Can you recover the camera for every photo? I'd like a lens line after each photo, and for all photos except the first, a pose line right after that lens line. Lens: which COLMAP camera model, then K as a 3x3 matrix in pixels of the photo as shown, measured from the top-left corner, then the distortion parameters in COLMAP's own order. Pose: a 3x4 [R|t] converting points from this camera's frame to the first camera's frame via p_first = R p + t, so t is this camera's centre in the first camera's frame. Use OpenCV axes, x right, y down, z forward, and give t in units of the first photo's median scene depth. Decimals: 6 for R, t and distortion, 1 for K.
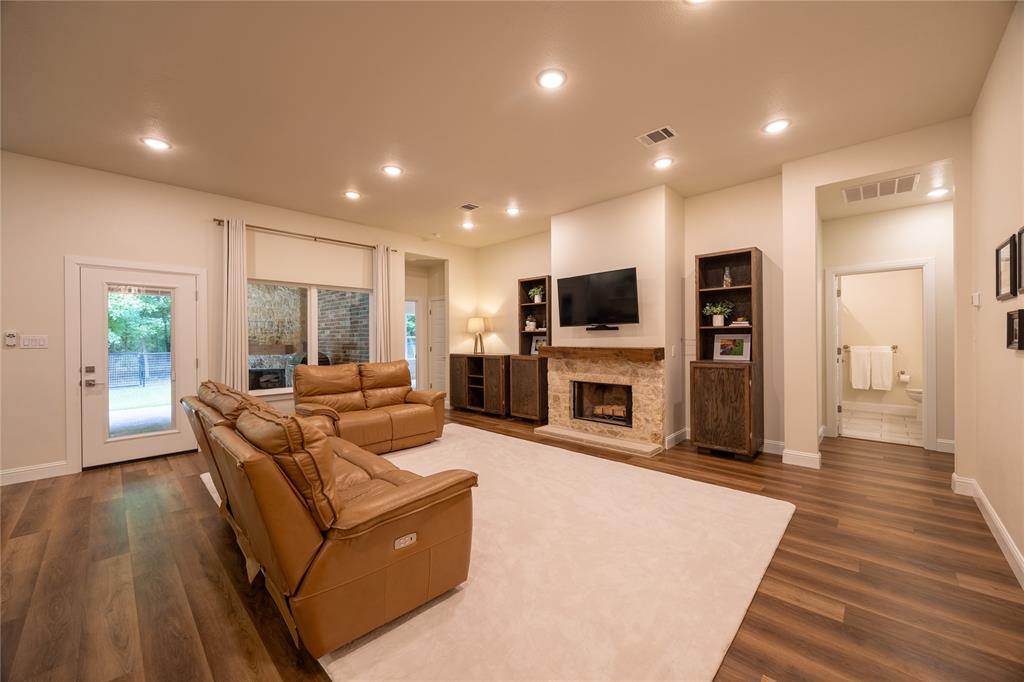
lens RADIAL K [[397.5, 0, 507.8], [0, 397.5, 339.3], [0, 0, 1]] dist [-0.002579, -0.000160]
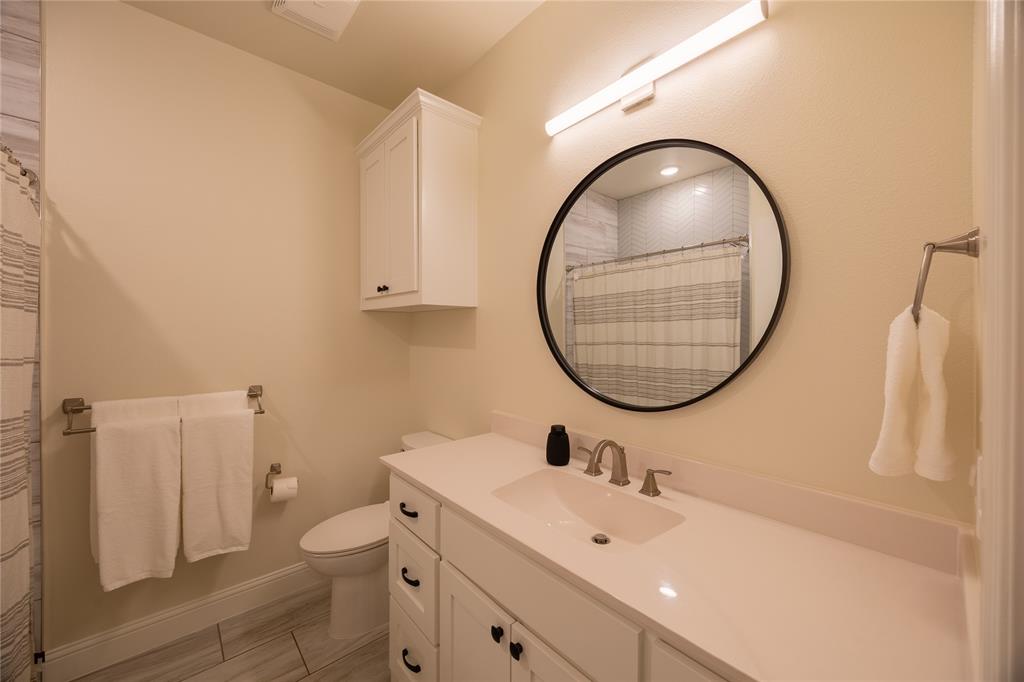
lens RADIAL K [[391.5, 0, 516.1], [0, 391.5, 337.1], [0, 0, 1]] dist [-0.002275, -0.000033]
pose [[0.079515, 0.001169, 0.996833, 0.685243], [-0.001945, 0.999998, -0.001017, -0.022614], [-0.996832, -0.001858, 0.079517, 0.769288]]
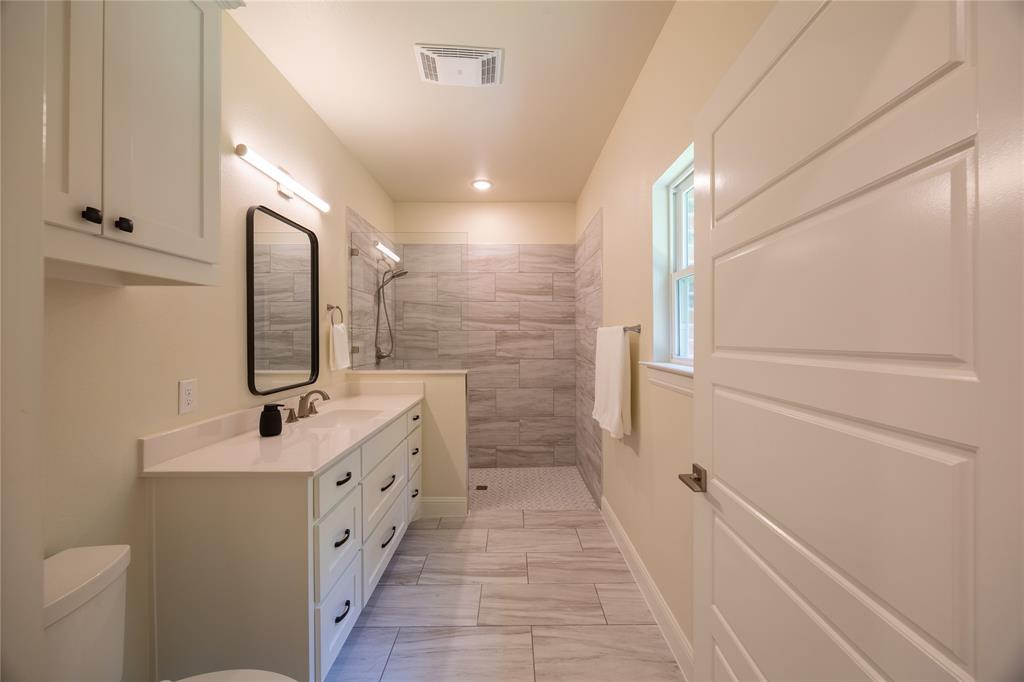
lens RADIAL K [[389.0, 0, 513.6], [0, 389.0, 337.9], [0, 0, 1]] dist [-0.004220, -0.000192]
pose [[-0.713922, 0.008308, -0.700176, 0.965079], [0.011850, 0.999930, -0.000218, -0.018240], [0.700125, -0.008453, -0.713970, 1.075689]]
